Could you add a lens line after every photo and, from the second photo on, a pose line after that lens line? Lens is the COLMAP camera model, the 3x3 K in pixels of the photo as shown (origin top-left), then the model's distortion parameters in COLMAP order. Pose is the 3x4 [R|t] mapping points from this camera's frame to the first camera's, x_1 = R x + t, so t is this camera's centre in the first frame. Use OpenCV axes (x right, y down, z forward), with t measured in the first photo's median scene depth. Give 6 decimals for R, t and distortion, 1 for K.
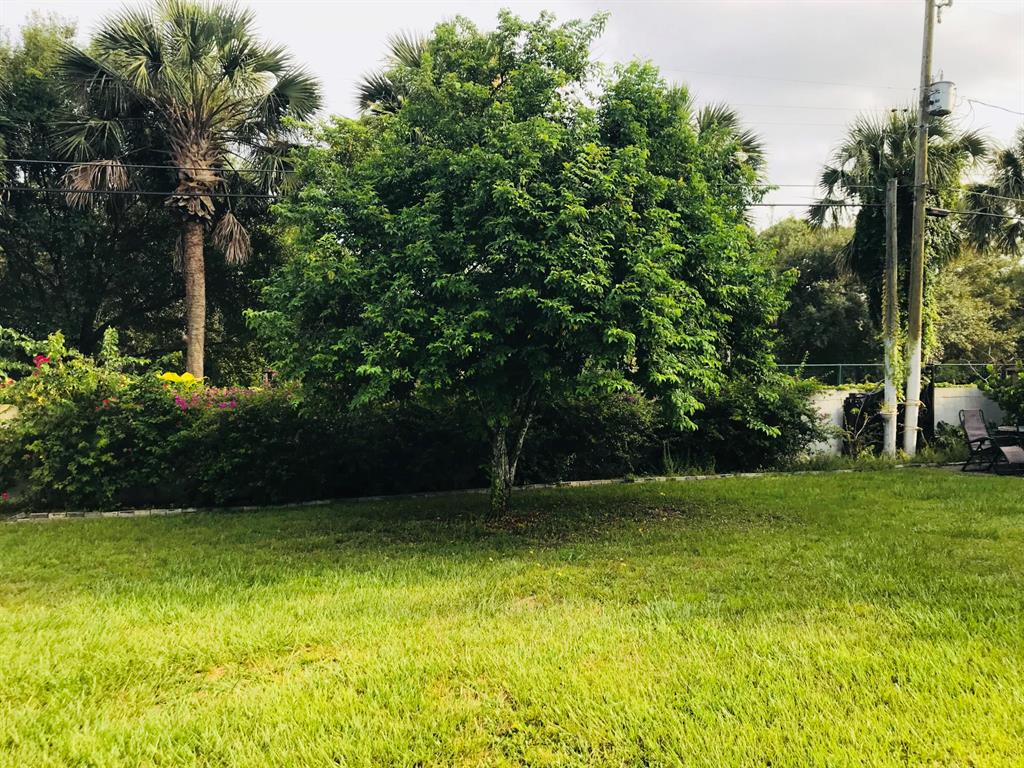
lens RADIAL K [[847.4, 0, 514.3], [0, 847.4, 369.3], [0, 0, 1]] dist [0.007009, -0.000325]
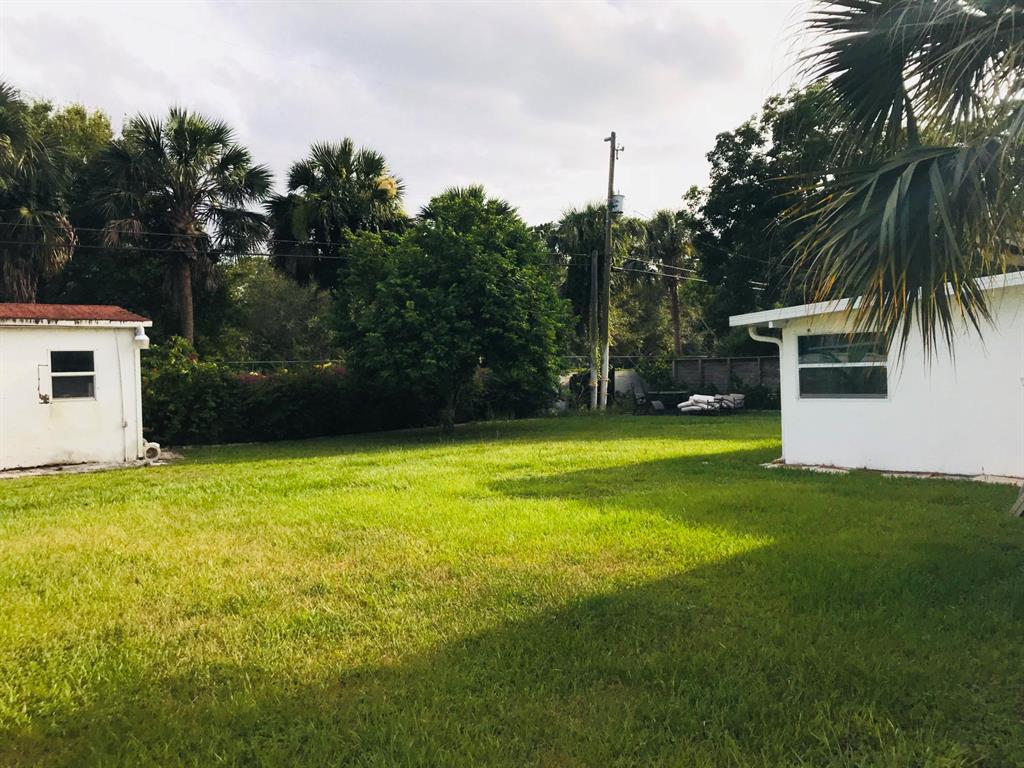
lens RADIAL K [[832.5, 0, 513.1], [0, 832.5, 380.6], [0, 0, 1]] dist [0.005511, 0.006464]
pose [[0.922572, -0.010471, 0.385682, -0.520966], [-0.000003, 0.999631, 0.027146, -0.006917], [-0.385824, -0.025046, 0.922232, -0.724002]]
